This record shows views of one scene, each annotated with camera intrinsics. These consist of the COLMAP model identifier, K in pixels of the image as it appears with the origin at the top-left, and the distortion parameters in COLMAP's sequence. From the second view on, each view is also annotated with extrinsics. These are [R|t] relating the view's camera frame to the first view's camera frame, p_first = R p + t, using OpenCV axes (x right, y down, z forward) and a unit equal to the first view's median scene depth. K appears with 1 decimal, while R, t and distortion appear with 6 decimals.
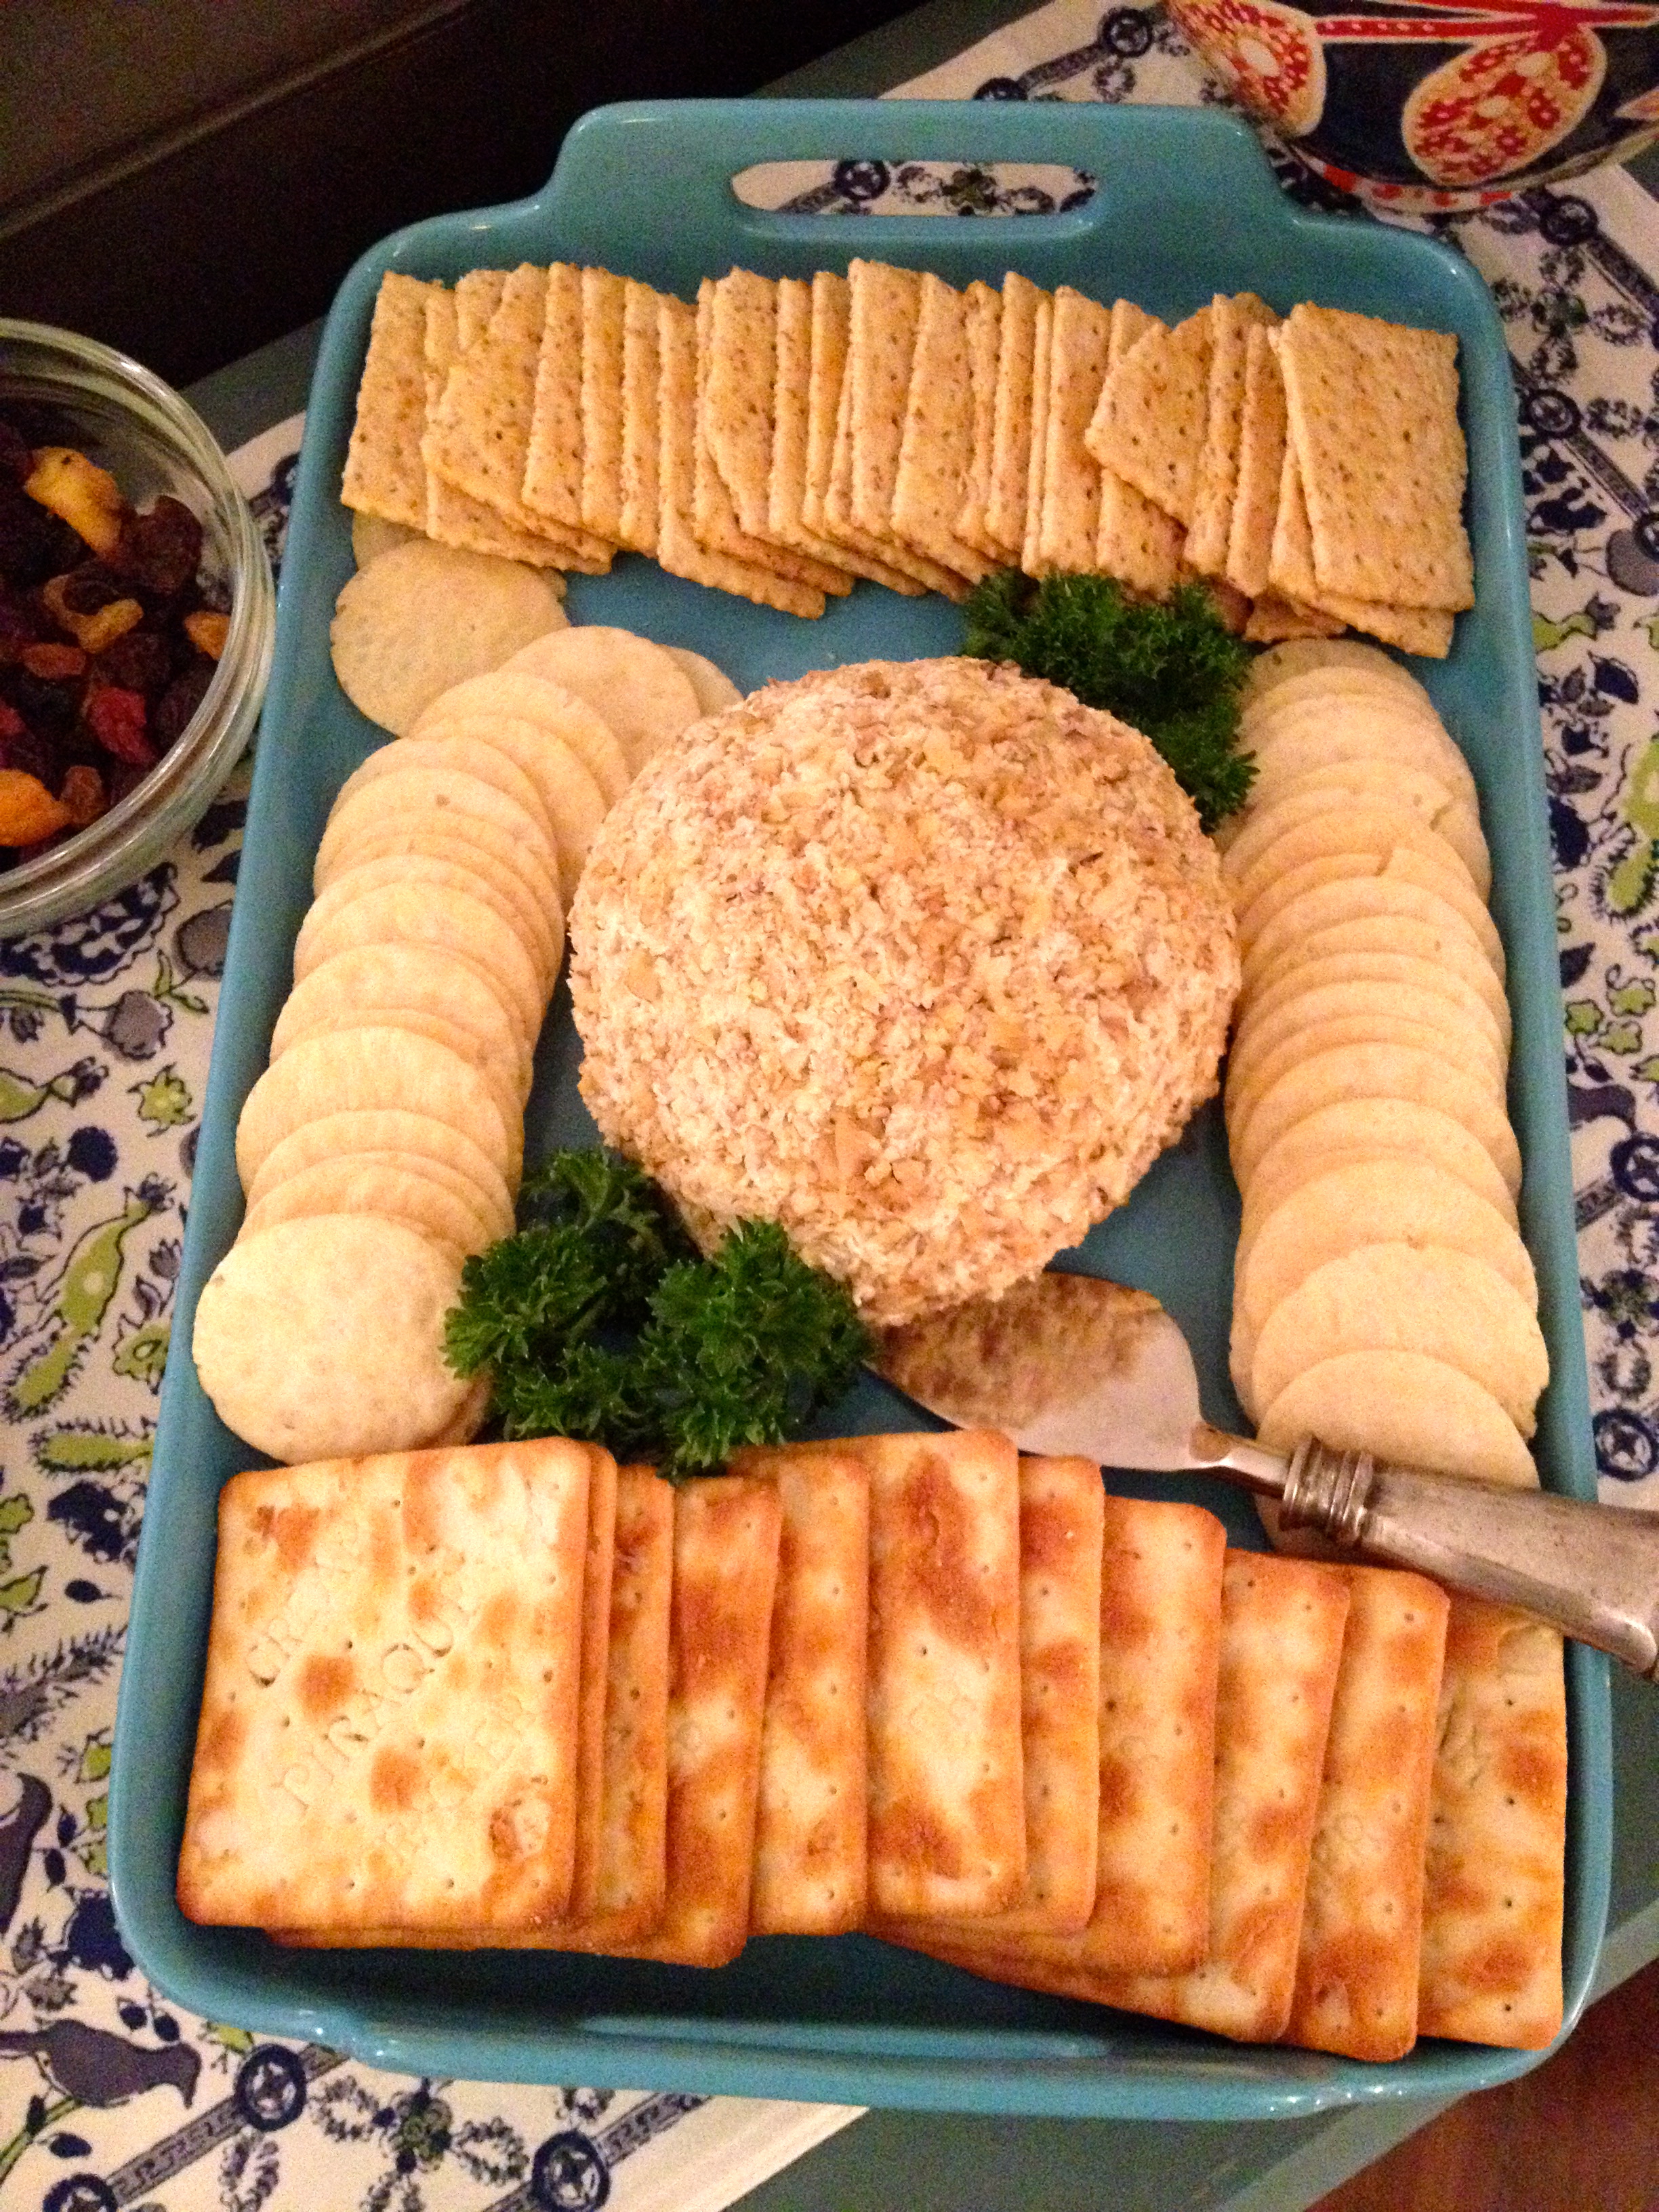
lens RADIAL K [[2176.0, 0, 841.4], [0, 2176.0, 1100.0], [0, 0, 1]] dist [0.037057, 0.000000]
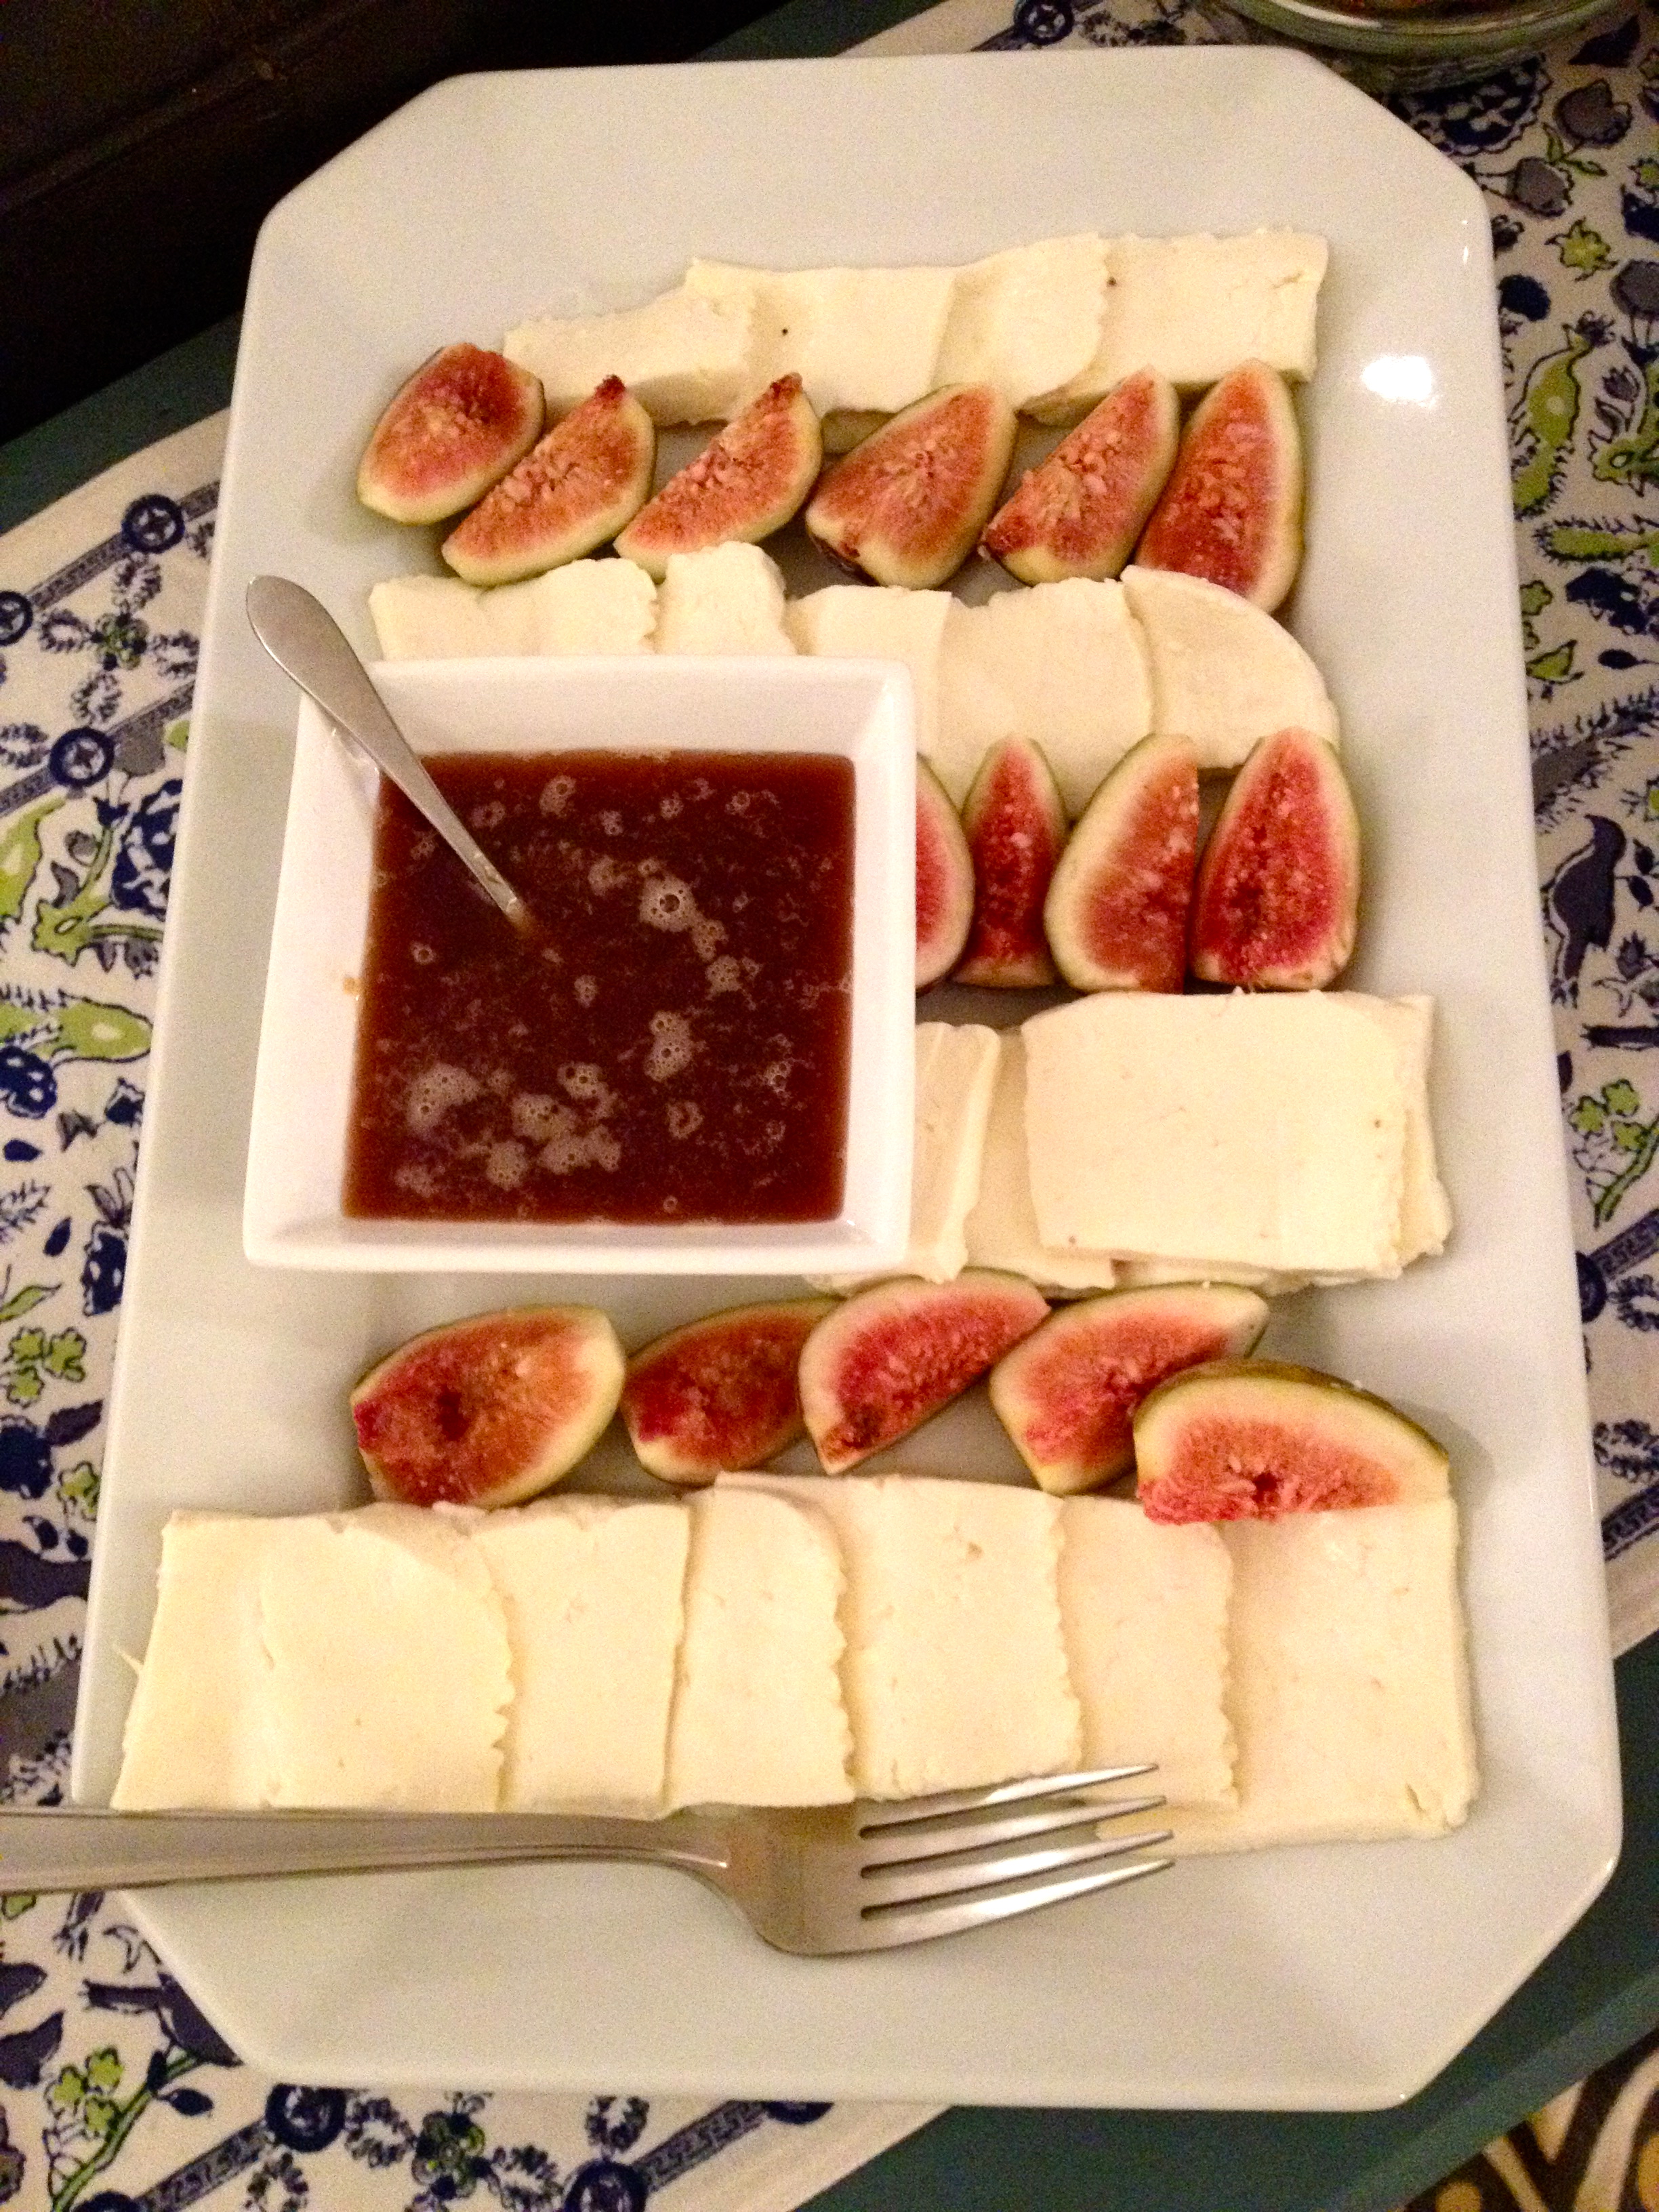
lens RADIAL K [[2252.3, 0, 810.0], [0, 2252.3, 1106.0], [0, 0, 1]] dist [0.029289, 0.000000]
pose [[0.999391, -0.012501, -0.032583, -0.667453], [0.012836, 0.999866, 0.010118, 0.402703], [0.032453, -0.010530, 0.999418, -0.092621]]
